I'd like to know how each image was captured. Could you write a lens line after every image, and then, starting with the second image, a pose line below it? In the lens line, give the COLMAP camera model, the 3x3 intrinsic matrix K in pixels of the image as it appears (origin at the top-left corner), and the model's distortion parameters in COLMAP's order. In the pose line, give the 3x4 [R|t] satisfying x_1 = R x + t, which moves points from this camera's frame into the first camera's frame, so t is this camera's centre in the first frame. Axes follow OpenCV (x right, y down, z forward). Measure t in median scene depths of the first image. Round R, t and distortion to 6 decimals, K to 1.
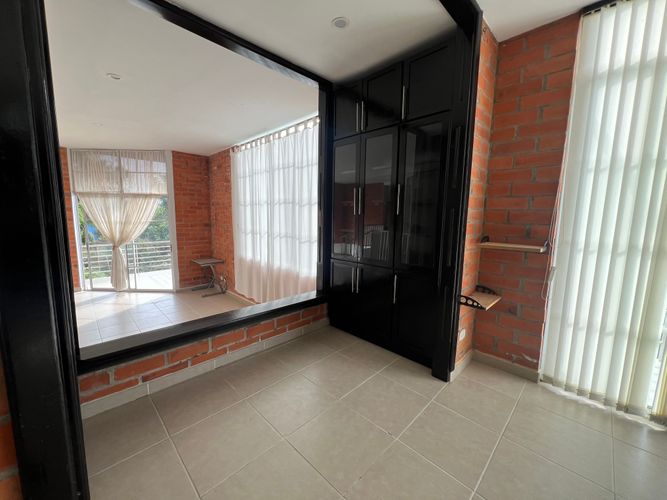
lens RADIAL K [[267.6, 0, 331.7], [0, 267.6, 249.2], [0, 0, 1]] dist [-0.002768, 0.000356]
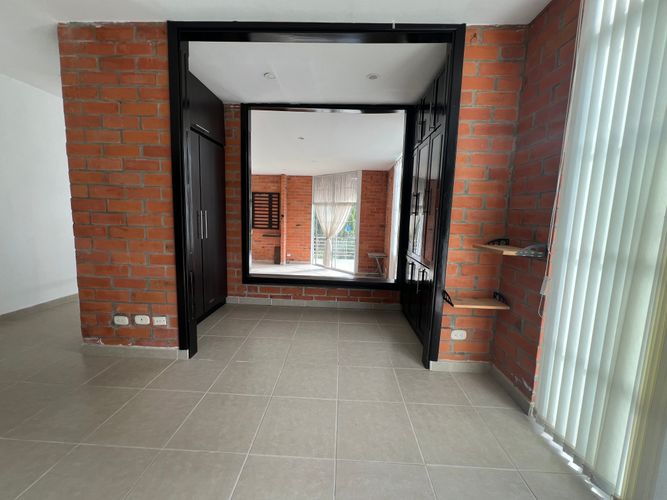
lens RADIAL K [[267.6, 0, 330.3], [0, 267.6, 248.3], [0, 0, 1]] dist [-0.002768, 0.000356]
pose [[0.678034, 0.093494, -0.729060, 0.614179], [-0.111689, 0.993465, 0.023530, 0.021301], [0.726495, 0.065474, 0.684045, -0.036655]]
